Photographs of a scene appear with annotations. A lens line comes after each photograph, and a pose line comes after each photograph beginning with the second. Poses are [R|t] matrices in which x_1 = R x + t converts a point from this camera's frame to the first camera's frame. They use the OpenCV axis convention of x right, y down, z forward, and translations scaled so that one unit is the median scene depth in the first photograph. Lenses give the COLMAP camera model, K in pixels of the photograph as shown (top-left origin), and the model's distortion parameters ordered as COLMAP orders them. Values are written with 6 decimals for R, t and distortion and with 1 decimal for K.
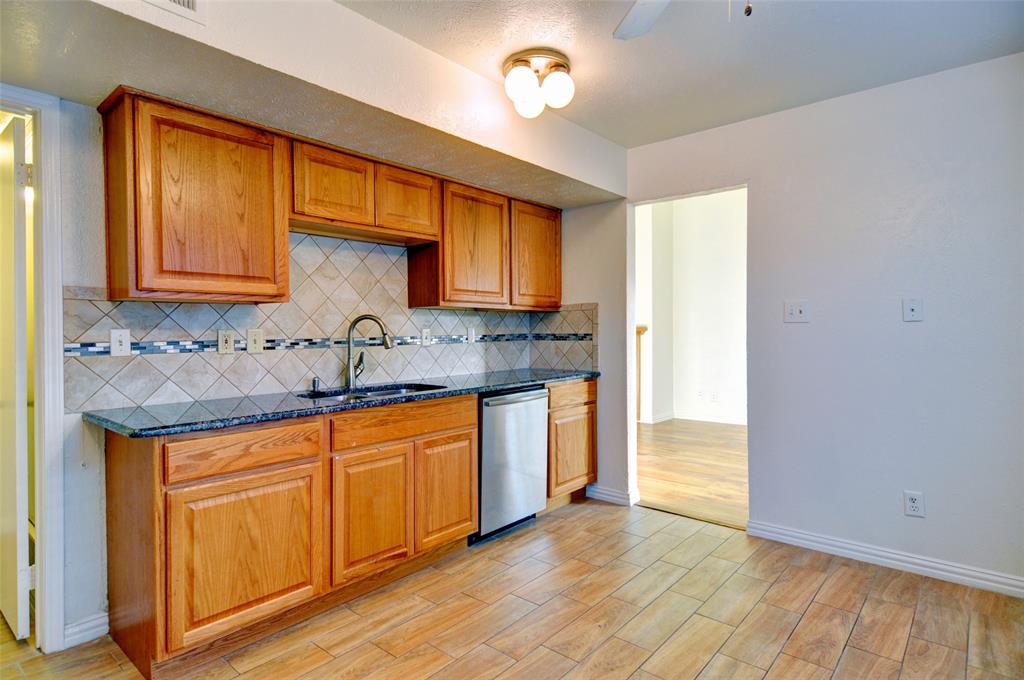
lens RADIAL K [[542.4, 0, 512.0], [0, 542.4, 340.0], [0, 0, 1]] dist [0.023084, -0.012368]
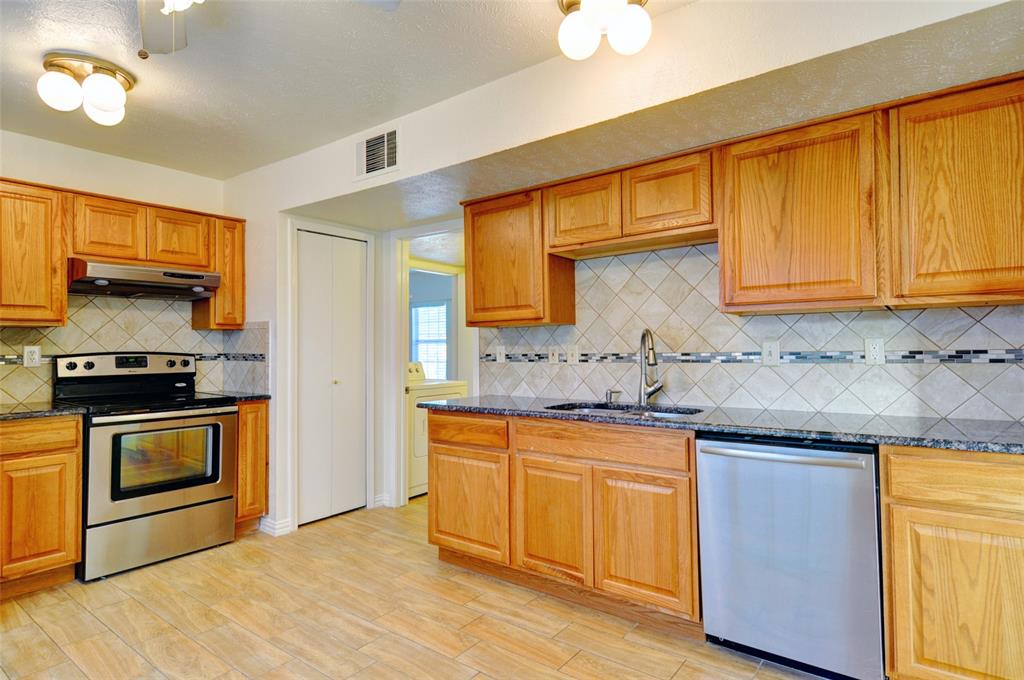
lens RADIAL K [[542.4, 0, 512.0], [0, 542.4, 340.0], [0, 0, 1]] dist [0.023084, -0.012368]
pose [[0.062516, -0.012269, -0.997969, 0.691826], [-0.008481, 0.999882, -0.012824, -0.013416], [0.998008, 0.009266, 0.062404, 0.748121]]
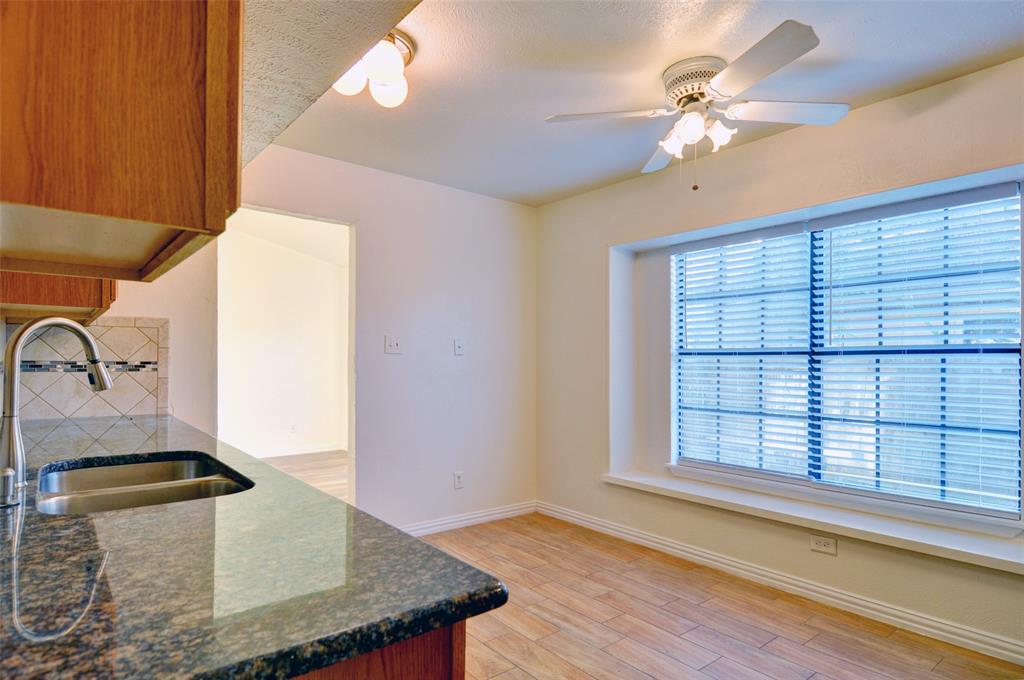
lens RADIAL K [[555.7, 0, 509.4], [0, 555.7, 363.0], [0, 0, 1]] dist [0.003545, -0.001185]
pose [[0.184177, 0.004101, 0.982885, -0.679799], [0.006644, 0.999963, -0.005418, -0.003507], [-0.982871, 0.007528, 0.184143, 0.575377]]
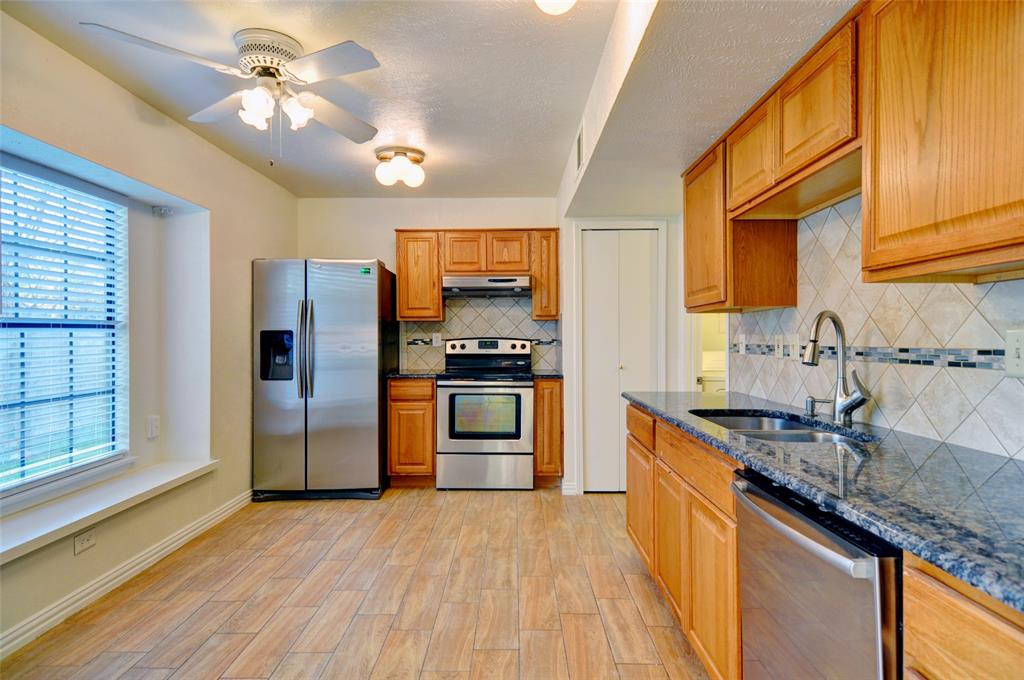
lens RADIAL K [[542.4, 0, 512.0], [0, 542.4, 340.0], [0, 0, 1]] dist [0.023084, -0.012368]
pose [[-0.761371, 0.009709, -0.648243, 0.453442], [-0.005943, 0.999741, 0.021954, -0.025216], [0.648289, 0.020567, -0.761117, 1.315889]]
